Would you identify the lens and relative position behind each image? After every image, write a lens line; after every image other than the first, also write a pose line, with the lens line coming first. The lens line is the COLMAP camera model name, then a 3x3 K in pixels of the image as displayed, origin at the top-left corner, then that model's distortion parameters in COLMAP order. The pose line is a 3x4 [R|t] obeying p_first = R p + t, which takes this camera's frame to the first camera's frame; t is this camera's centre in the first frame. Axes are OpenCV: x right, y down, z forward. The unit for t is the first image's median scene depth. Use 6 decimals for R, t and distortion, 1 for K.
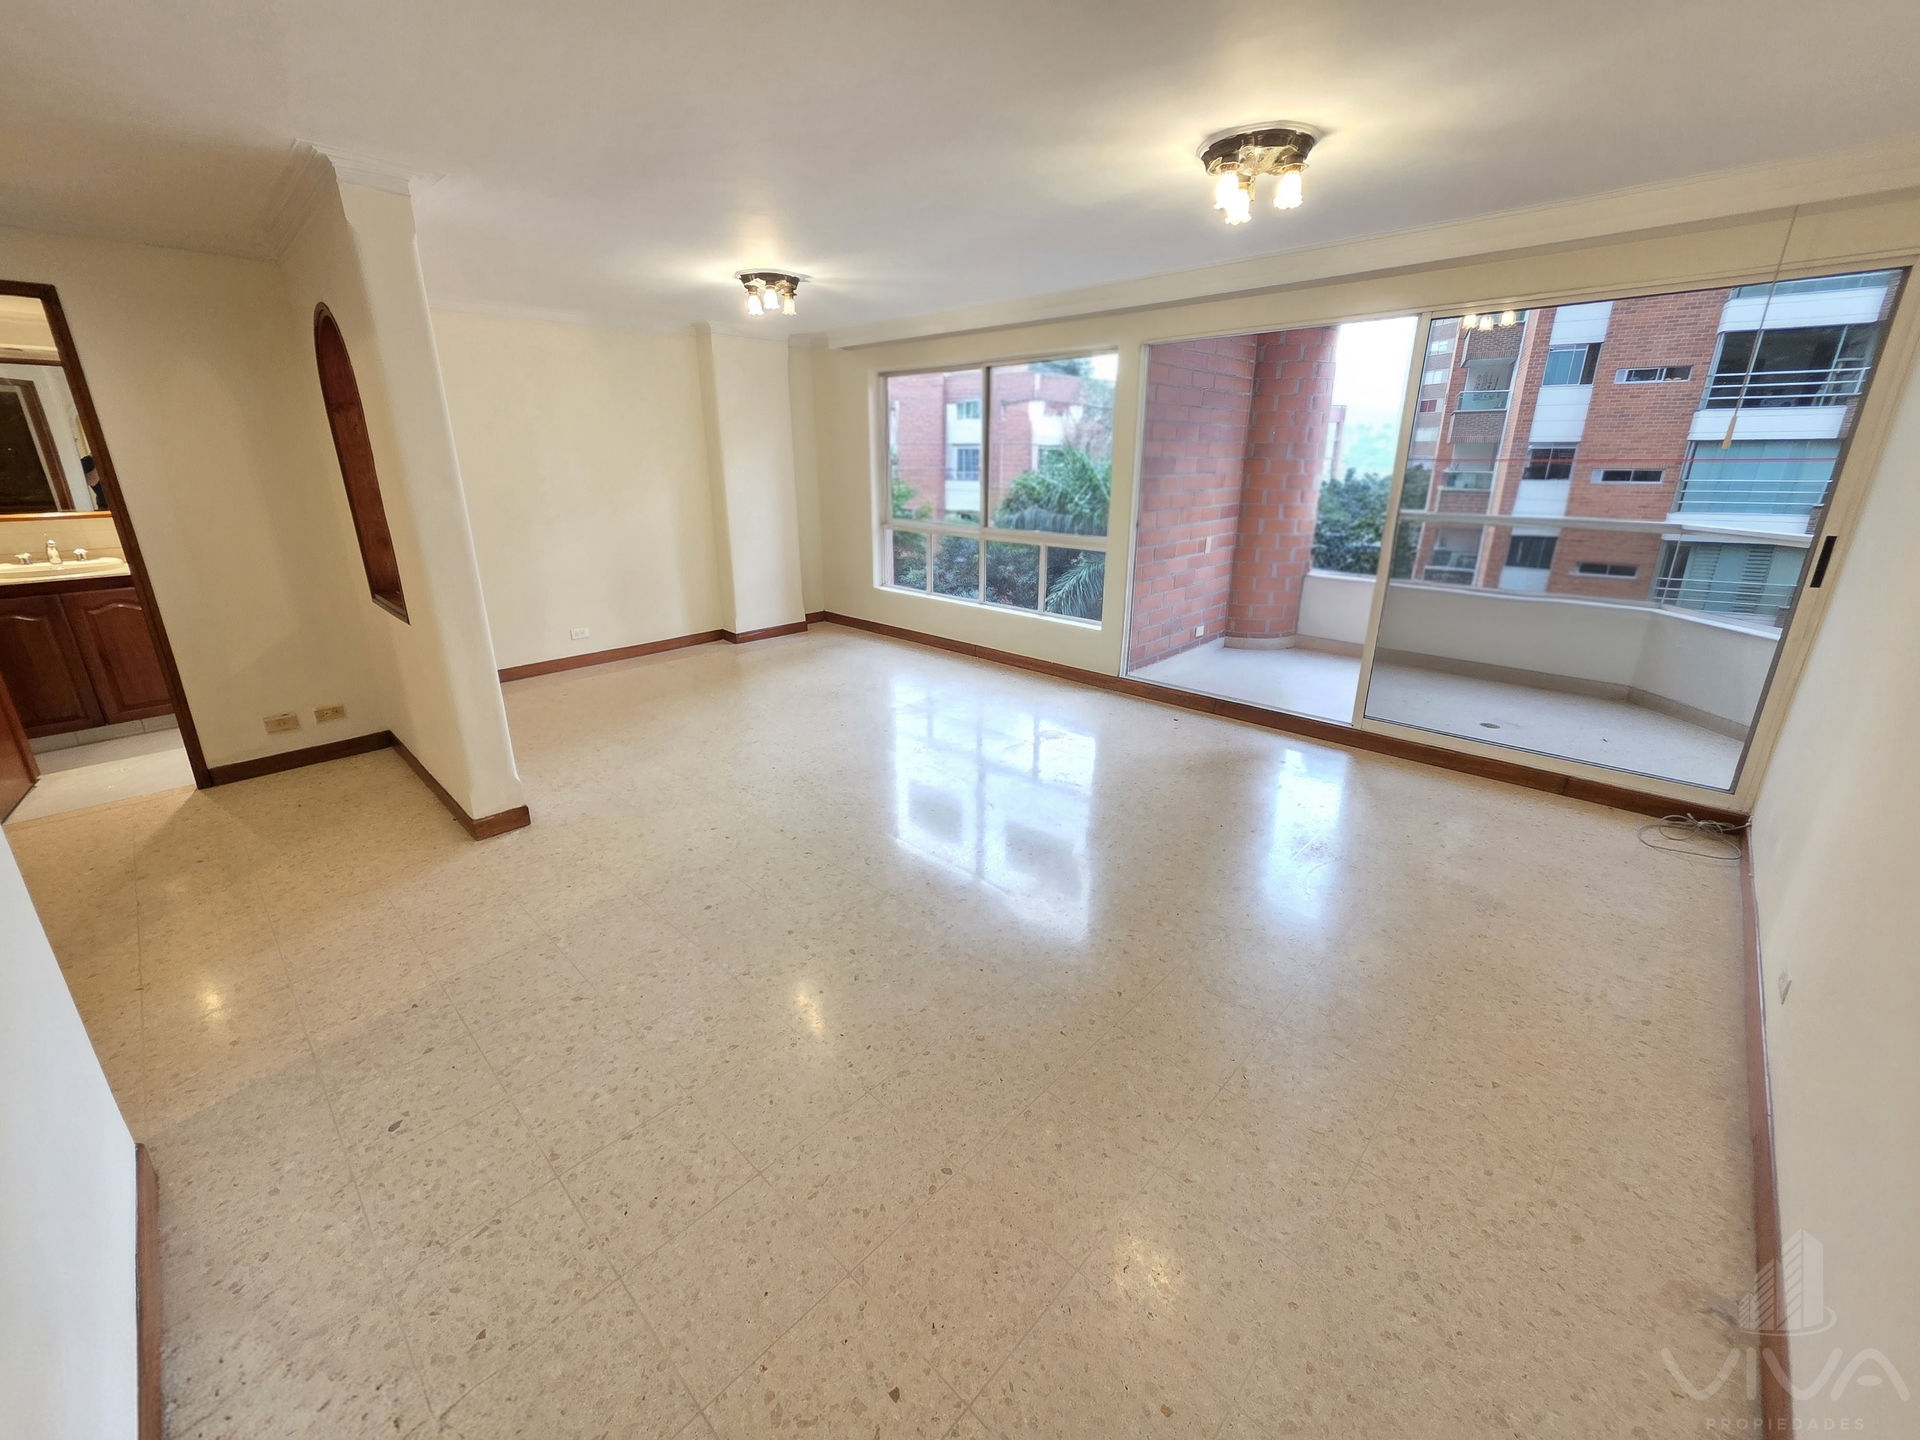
lens RADIAL K [[768.2, 0, 944.6], [0, 768.2, 693.2], [0, 0, 1]] dist [0.002846, -0.000535]
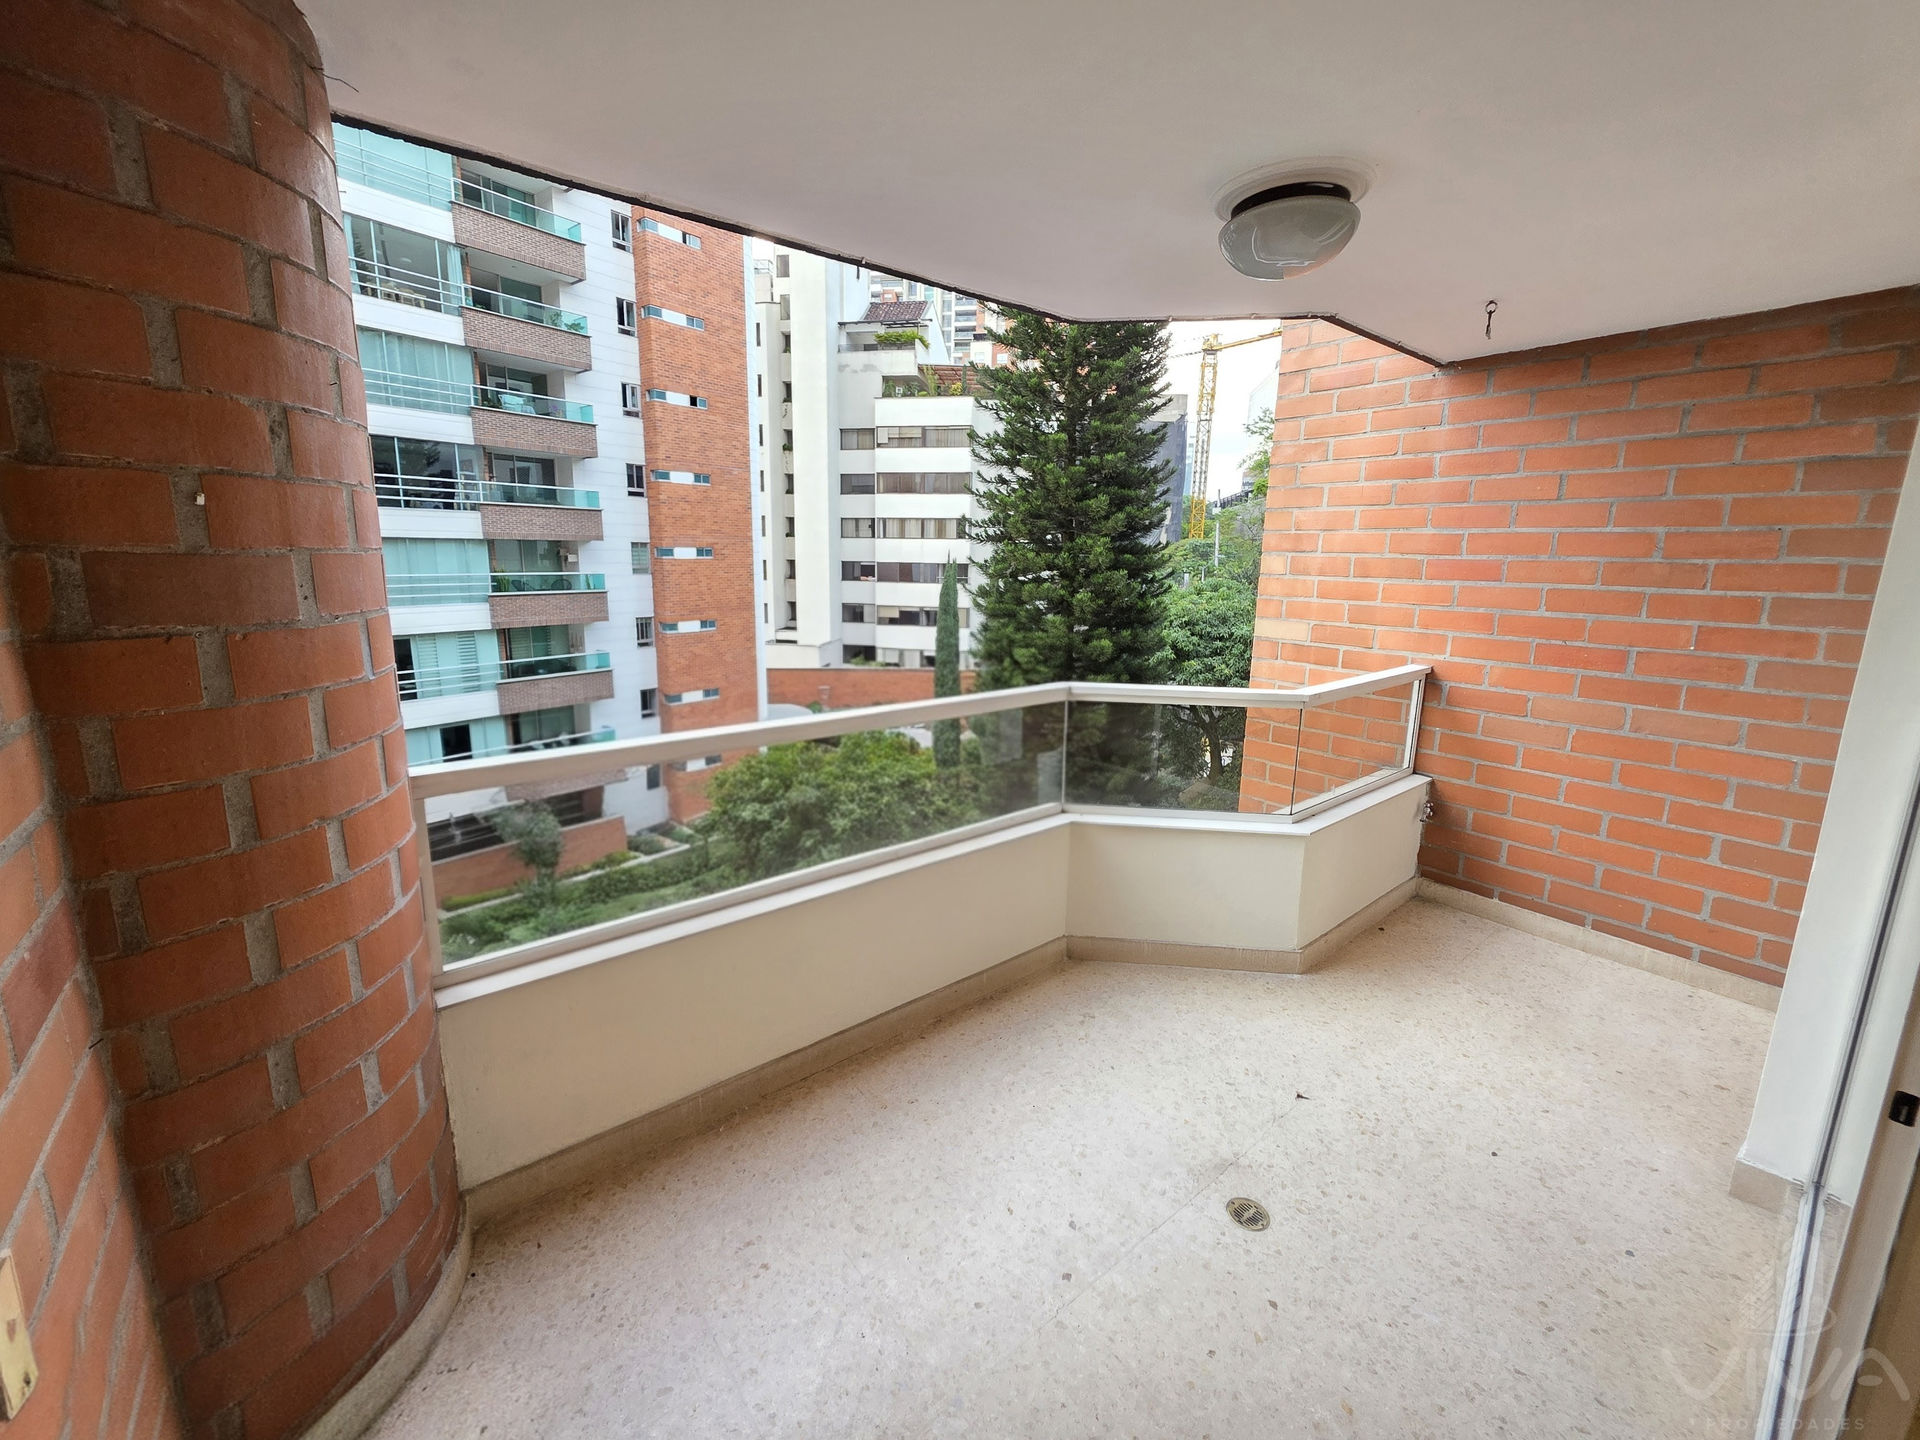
lens RADIAL K [[768.2, 0, 944.6], [0, 768.2, 693.2], [0, 0, 1]] dist [0.002846, -0.000535]
pose [[0.122328, -0.174289, 0.977067, 0.057181], [0.278061, 0.951053, 0.134836, -0.067655], [-0.952742, 0.255190, 0.164803, 0.193044]]
